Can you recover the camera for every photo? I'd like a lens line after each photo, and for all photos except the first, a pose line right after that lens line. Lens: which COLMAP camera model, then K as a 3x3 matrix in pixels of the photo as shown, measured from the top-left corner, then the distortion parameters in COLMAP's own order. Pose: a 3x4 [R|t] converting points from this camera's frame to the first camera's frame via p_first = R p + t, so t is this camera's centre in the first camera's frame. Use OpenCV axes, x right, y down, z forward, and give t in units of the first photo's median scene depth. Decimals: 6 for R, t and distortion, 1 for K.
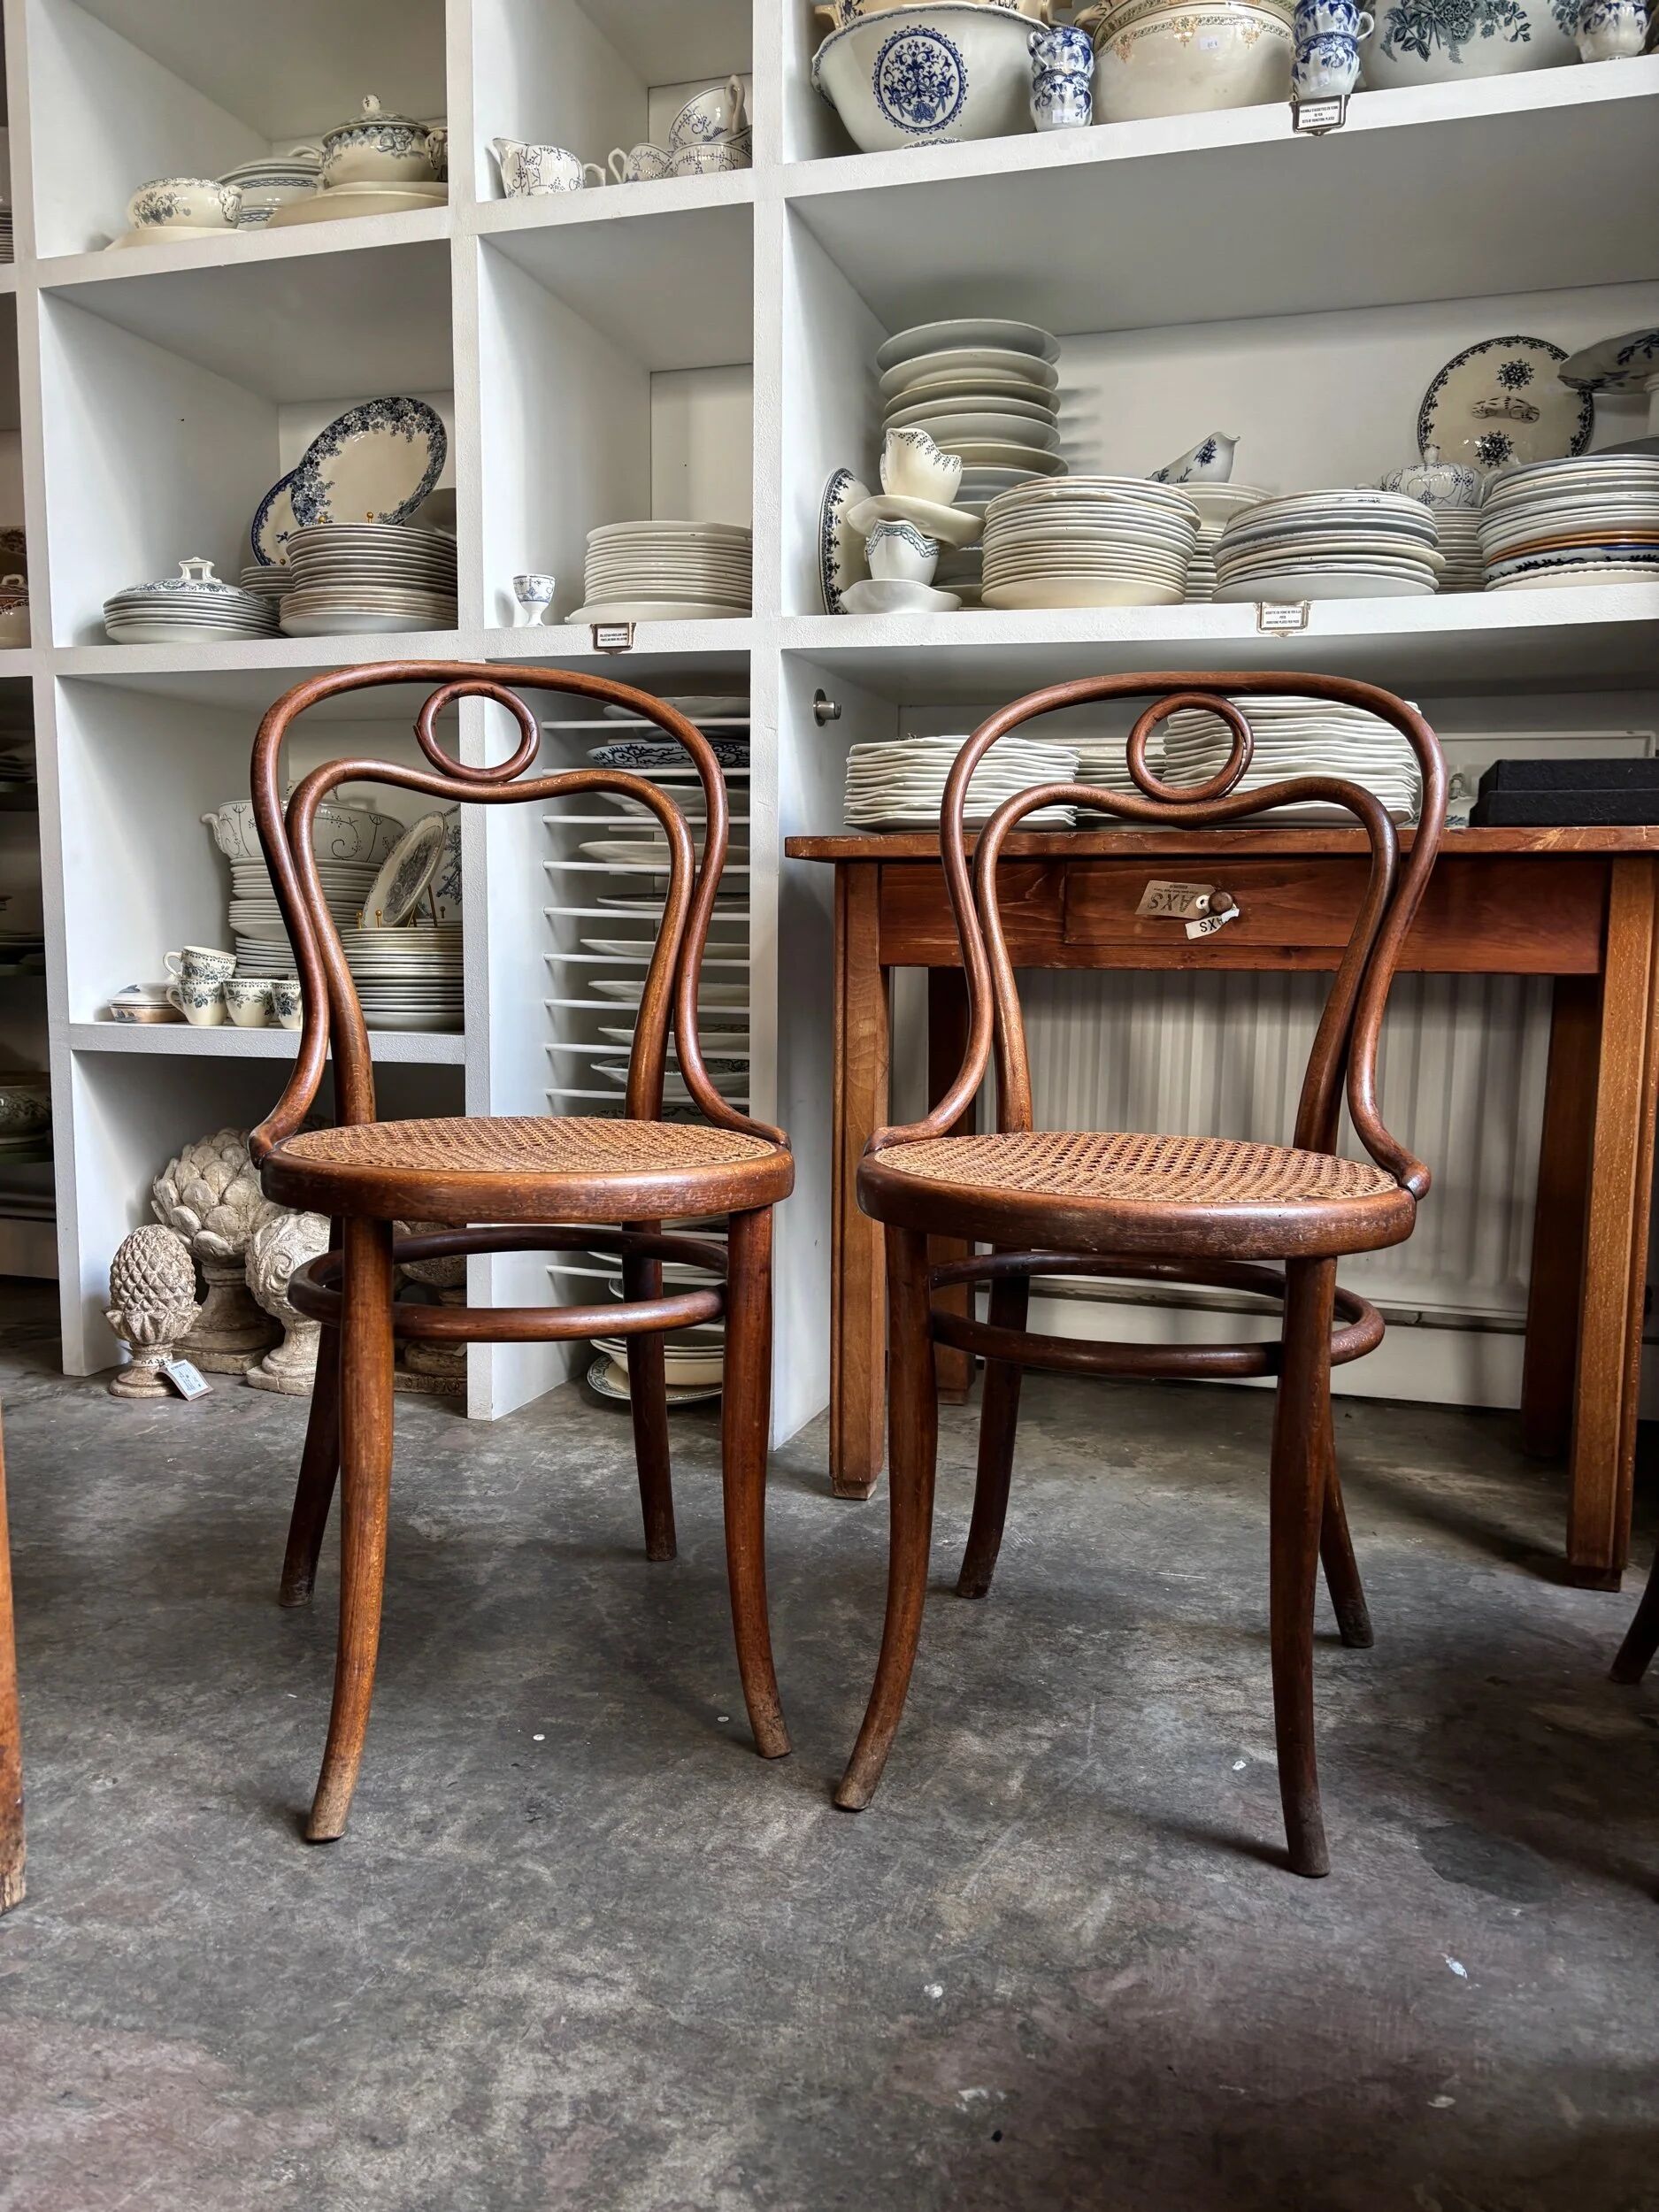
lens RADIAL K [[1683.8, 0, 839.3], [0, 1683.8, 1122.3], [0, 0, 1]] dist [0.043499, -0.054492]
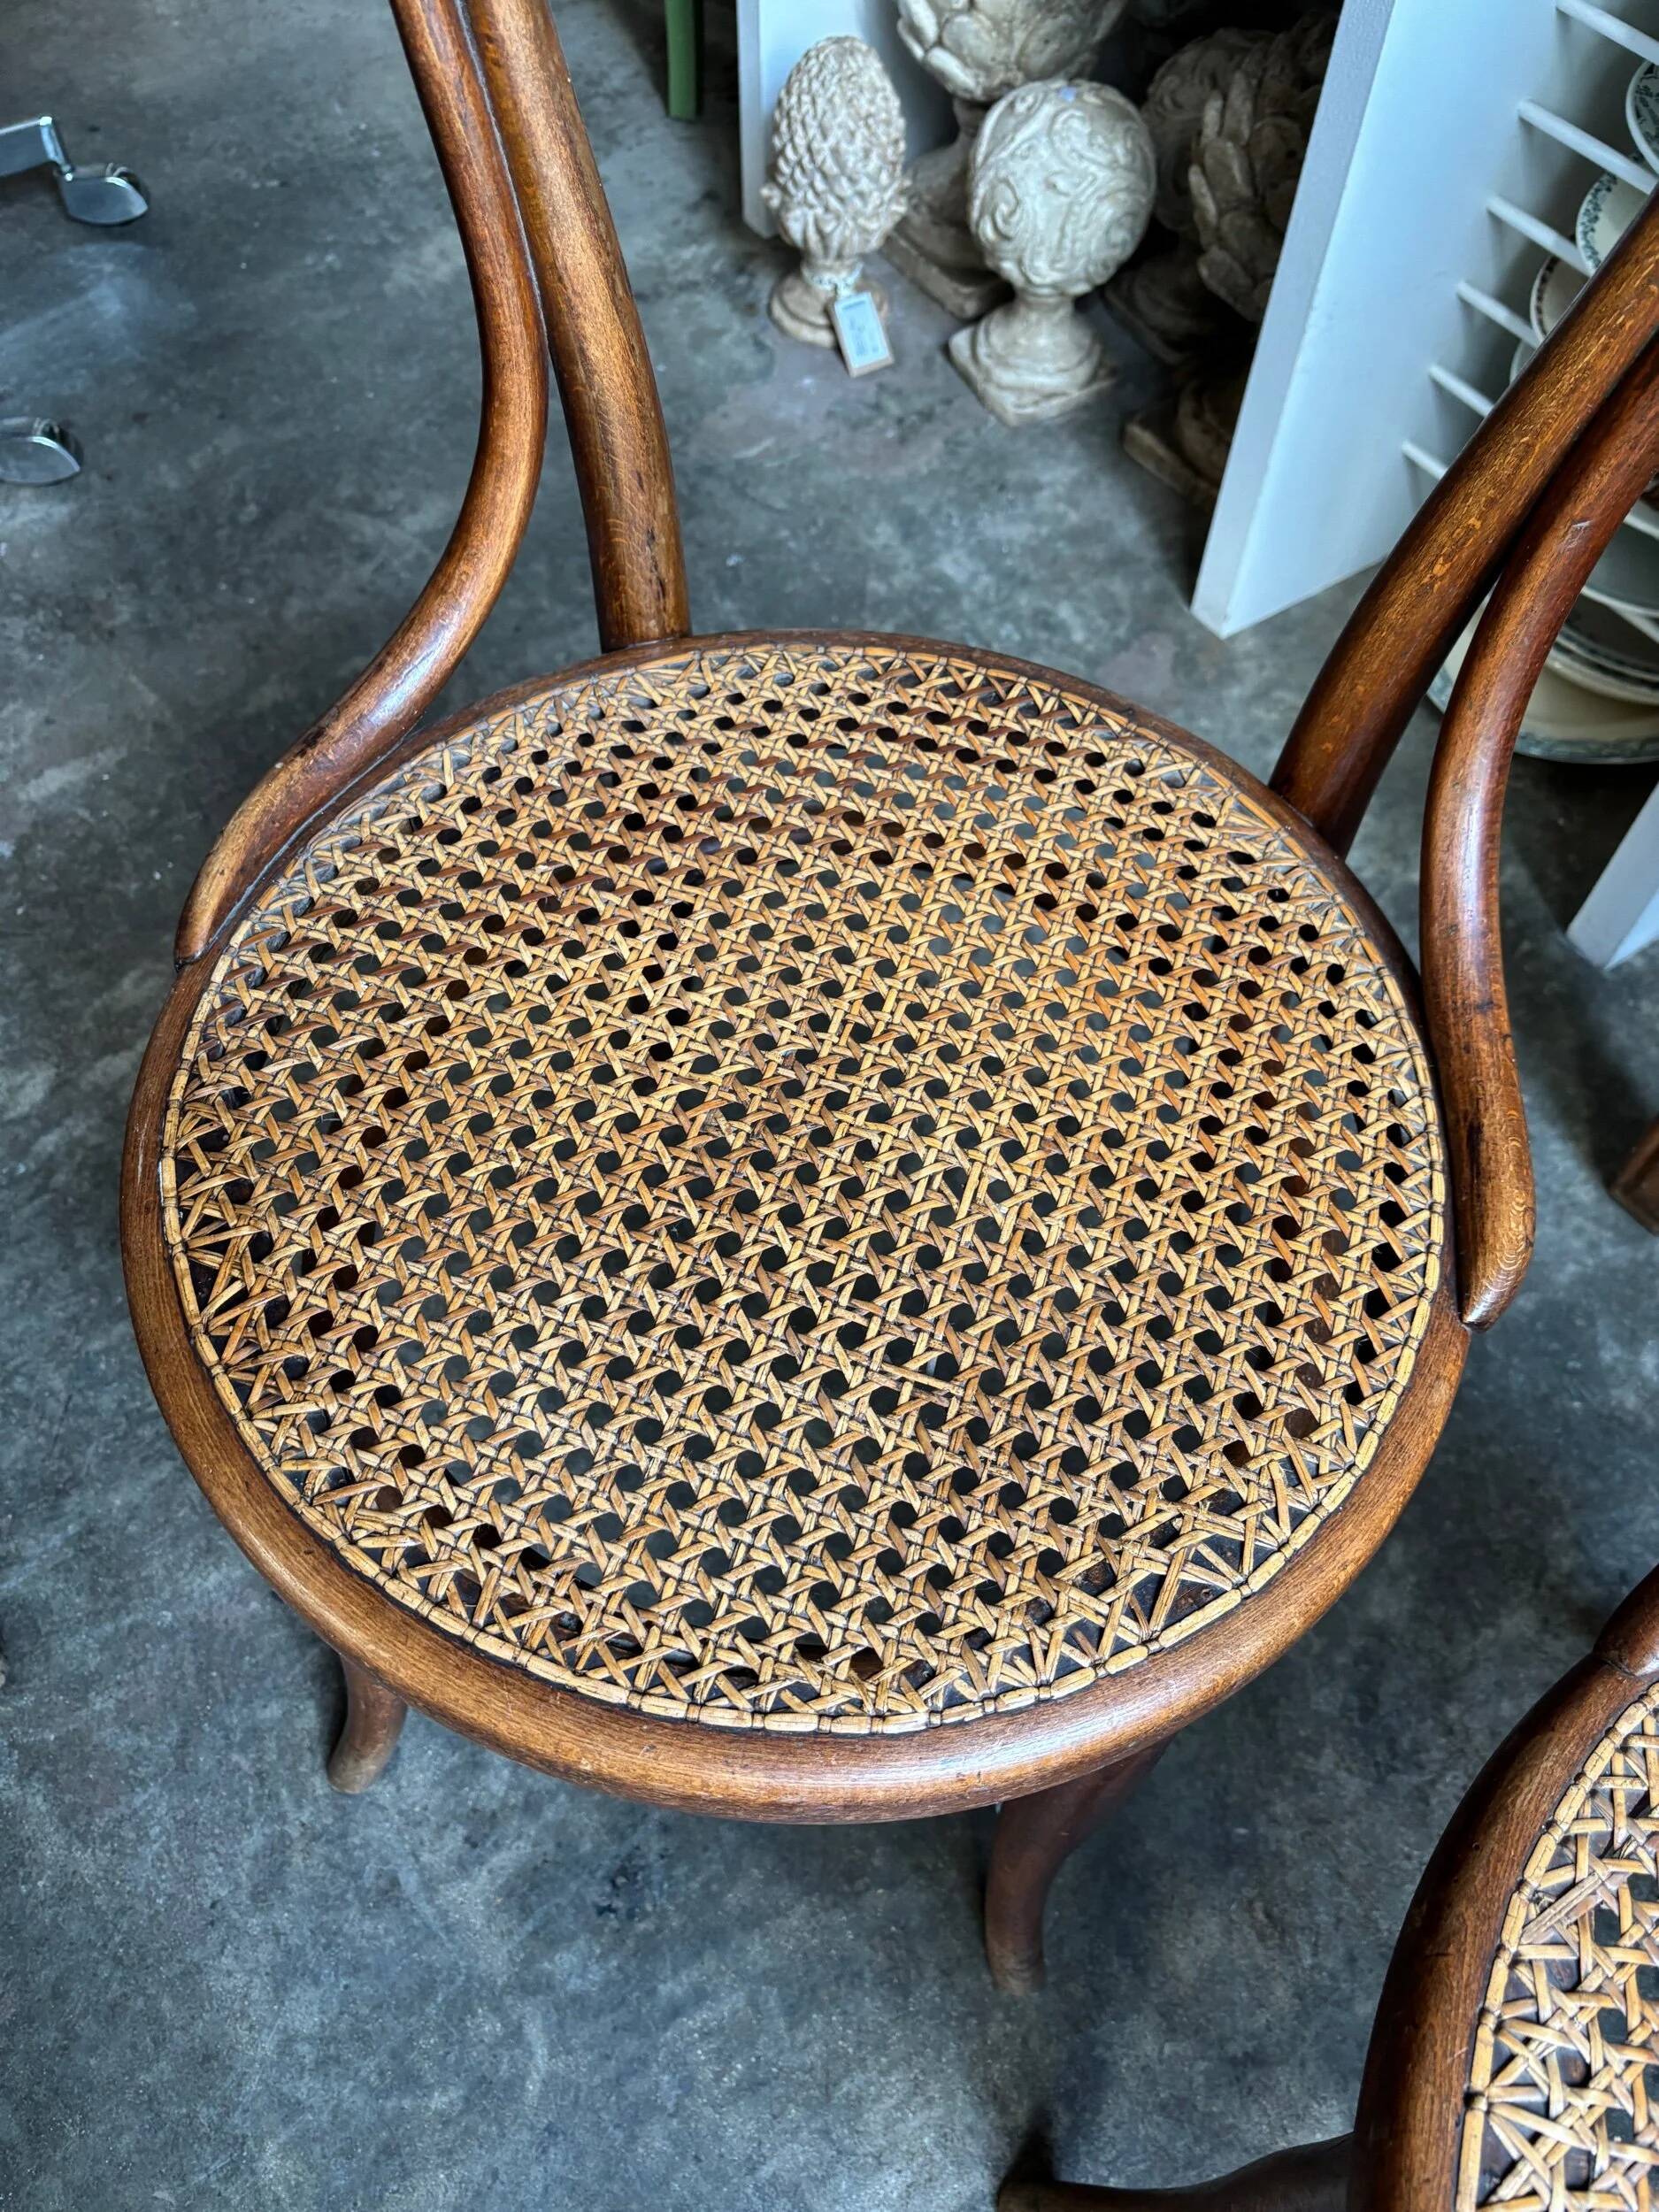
lens RADIAL K [[1683.8, 0, 831.5], [0, 1683.8, 1120.9], [0, 0, 1]] dist [0.043499, -0.054492]
pose [[0.788779, 0.520539, -0.326905, -0.041295], [-0.076812, 0.611135, 0.787790, -0.245574], [0.609859, -0.596282, 0.522034, 0.691876]]
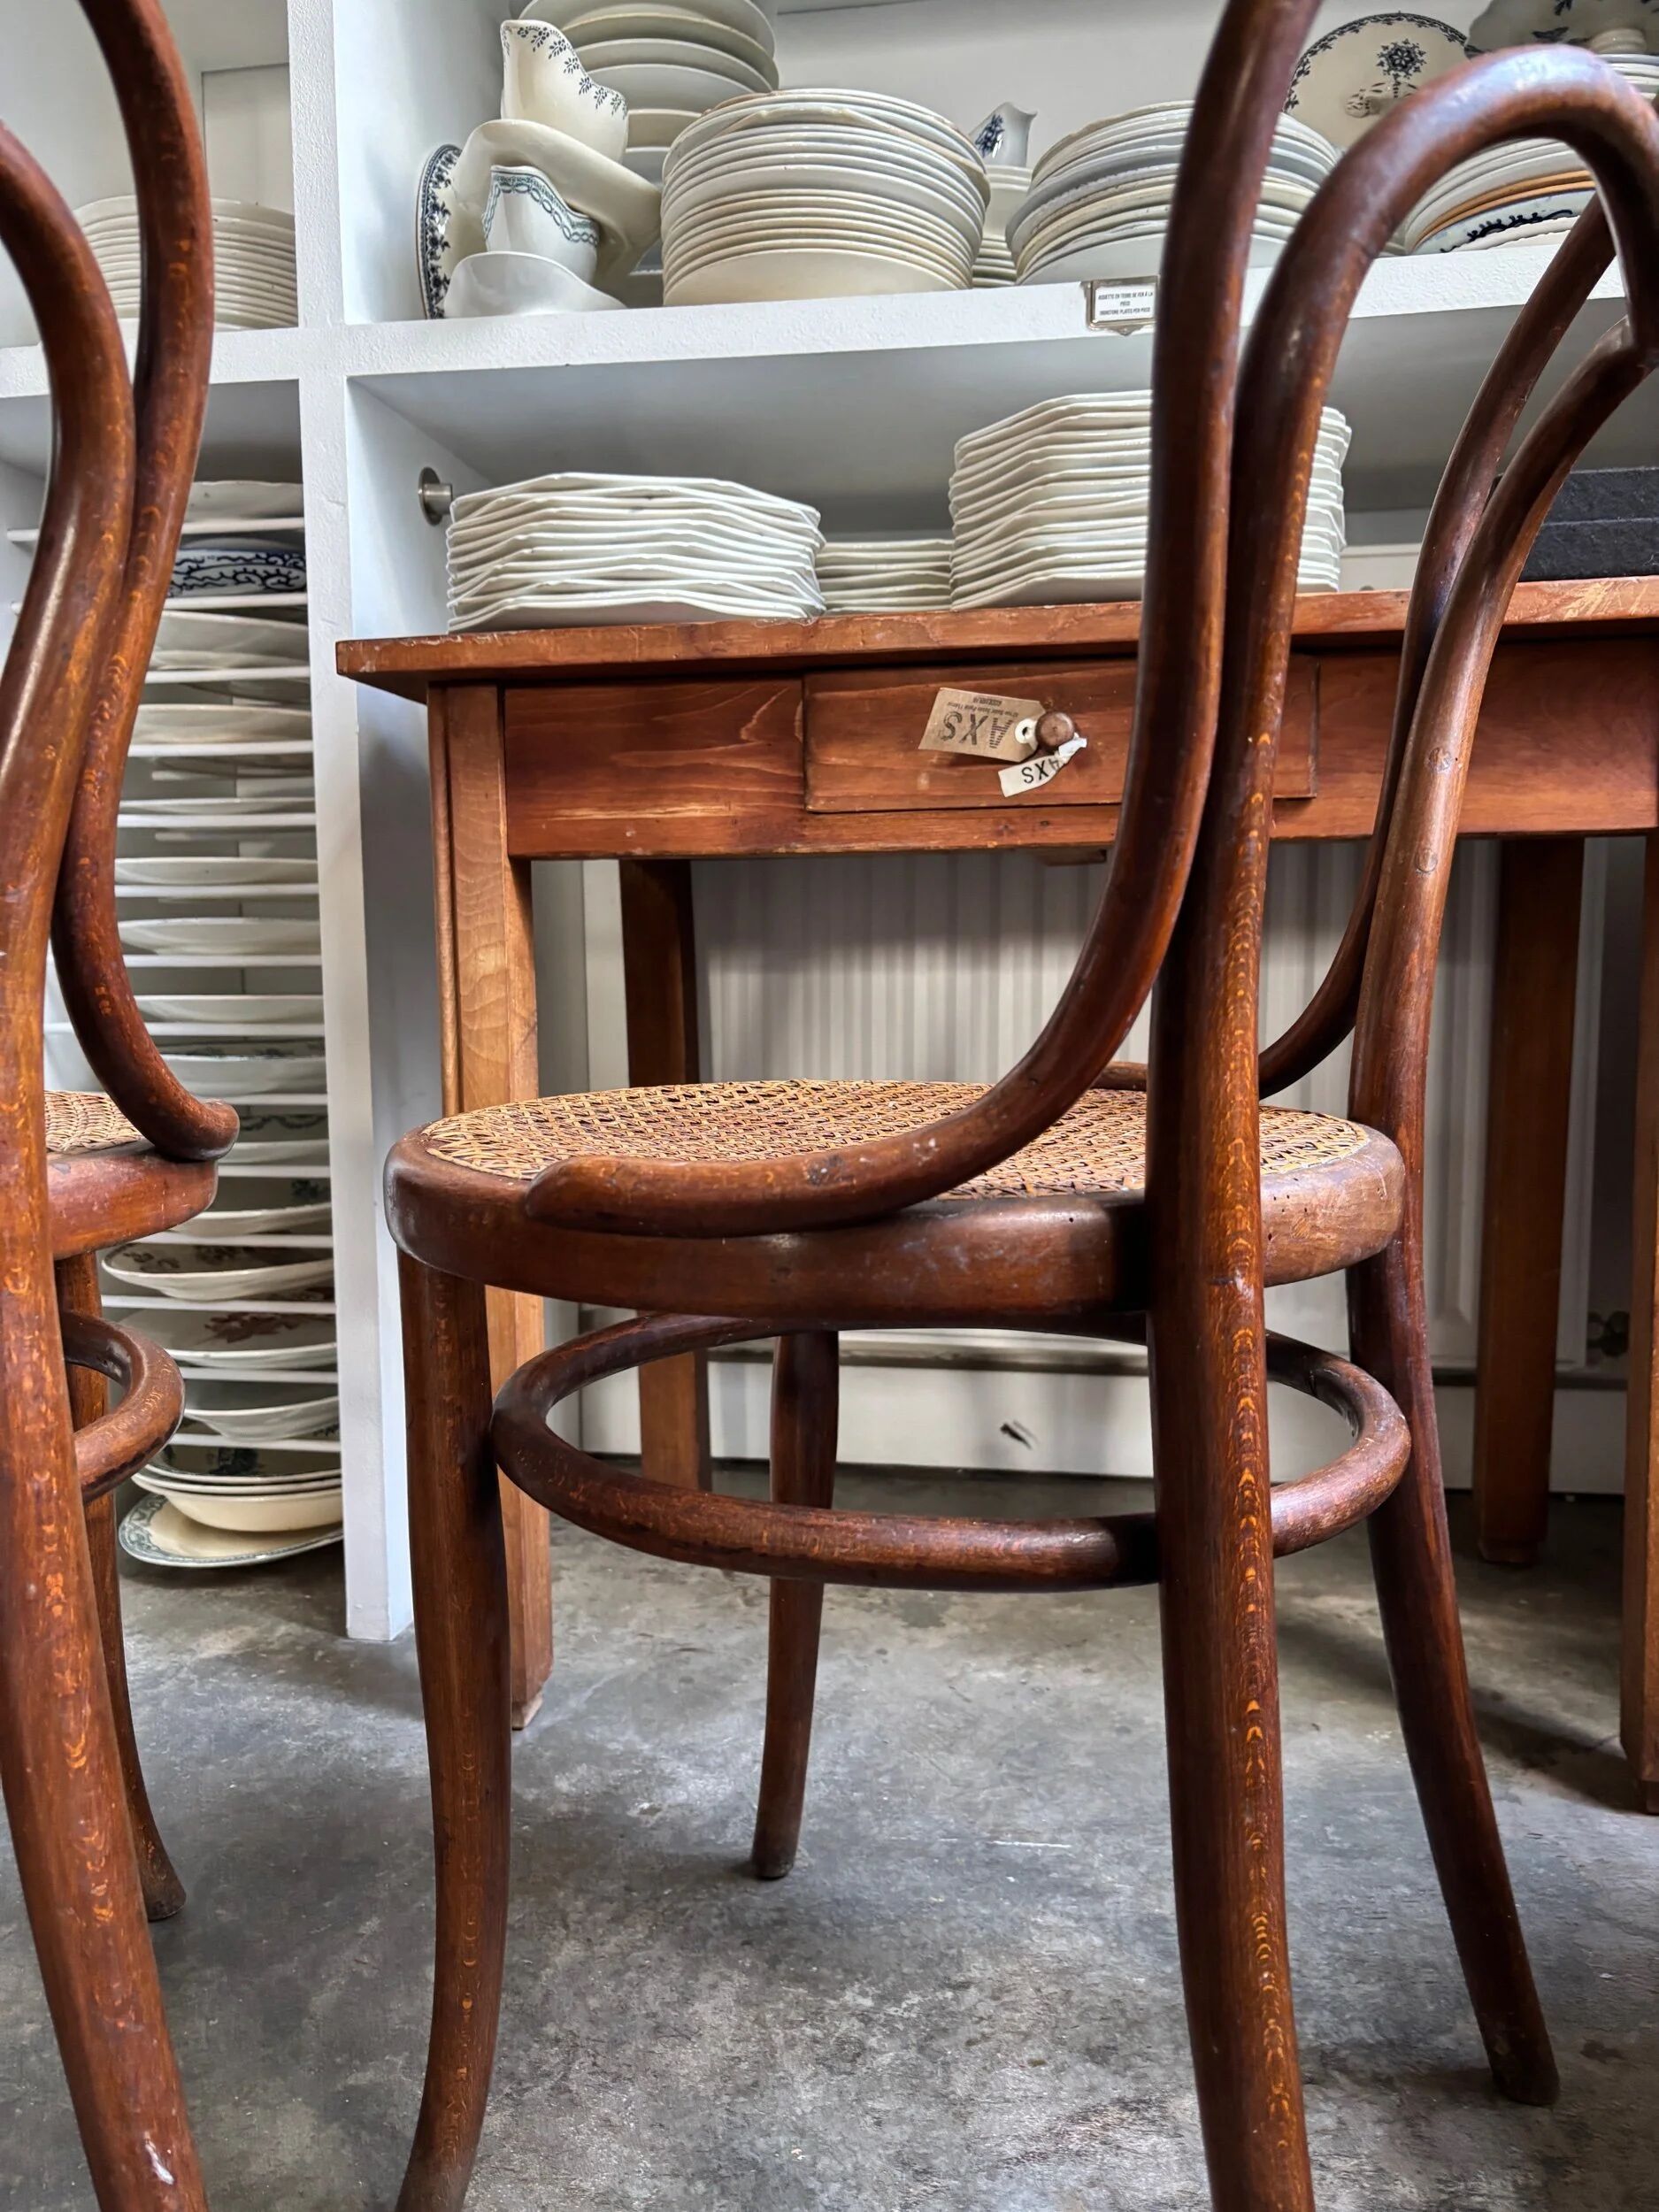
lens RADIAL K [[1683.8, 0, 839.7], [0, 1683.8, 1121.1], [0, 0, 1]] dist [0.043499, -0.054492]
pose [[0.990758, -0.033868, 0.131347, 0.068427], [0.036156, 0.999232, -0.015079, 0.018035], [-0.130736, 0.019689, 0.991222, 0.435646]]
